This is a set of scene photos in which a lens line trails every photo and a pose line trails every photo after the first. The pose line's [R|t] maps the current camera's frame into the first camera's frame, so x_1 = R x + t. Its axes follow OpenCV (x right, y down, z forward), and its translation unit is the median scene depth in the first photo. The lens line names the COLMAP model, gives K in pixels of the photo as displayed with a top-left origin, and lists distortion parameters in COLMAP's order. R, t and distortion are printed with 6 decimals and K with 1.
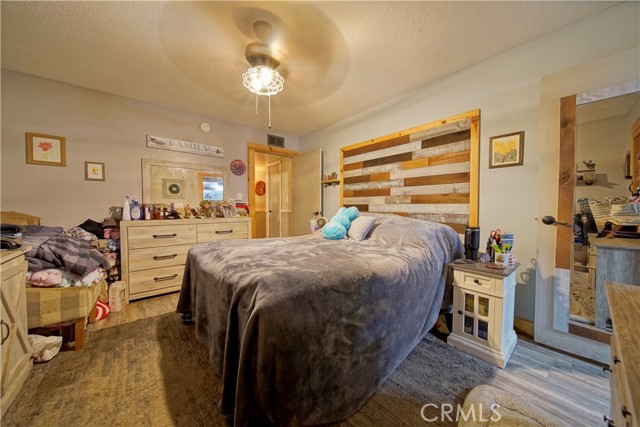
lens RADIAL K [[225.6, 0, 324.0], [0, 225.6, 214.8], [0, 0, 1]] dist [-0.002756, -0.000486]
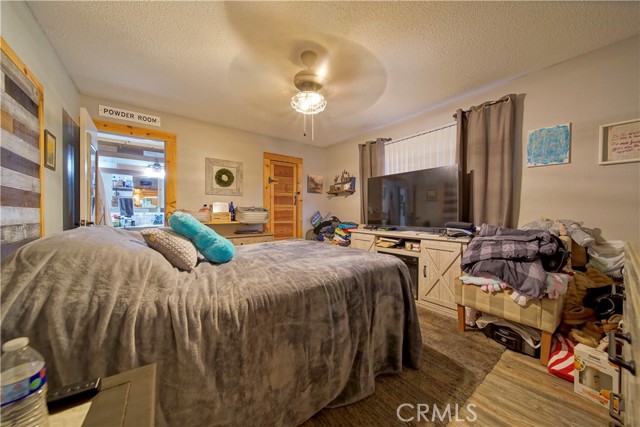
lens RADIAL K [[225.6, 0, 319.6], [0, 225.6, 214.6], [0, 0, 1]] dist [-0.002756, -0.000486]
pose [[-0.998834, 0.001132, 0.048254, -0.240742], [0.003110, 0.999157, 0.040935, -0.044807], [-0.048167, 0.041038, -0.997996, 1.366053]]
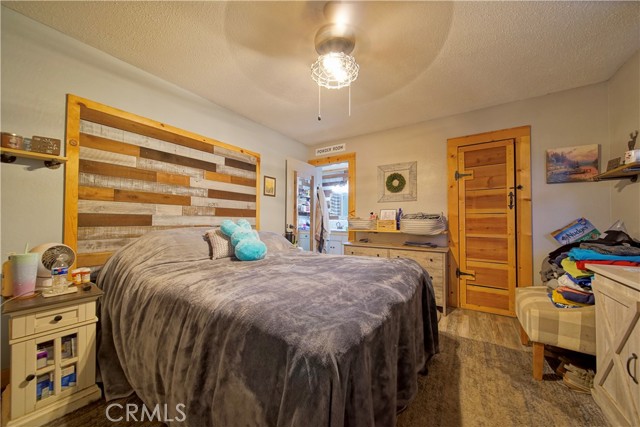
lens RADIAL K [[225.6, 0, 319.9], [0, 225.6, 212.1], [0, 0, 1]] dist [-0.002756, -0.000486]
pose [[-0.283618, 0.033702, 0.958345, -0.663659], [0.026922, 0.999268, -0.027174, -0.027817], [-0.958559, 0.018093, -0.284318, 0.823677]]
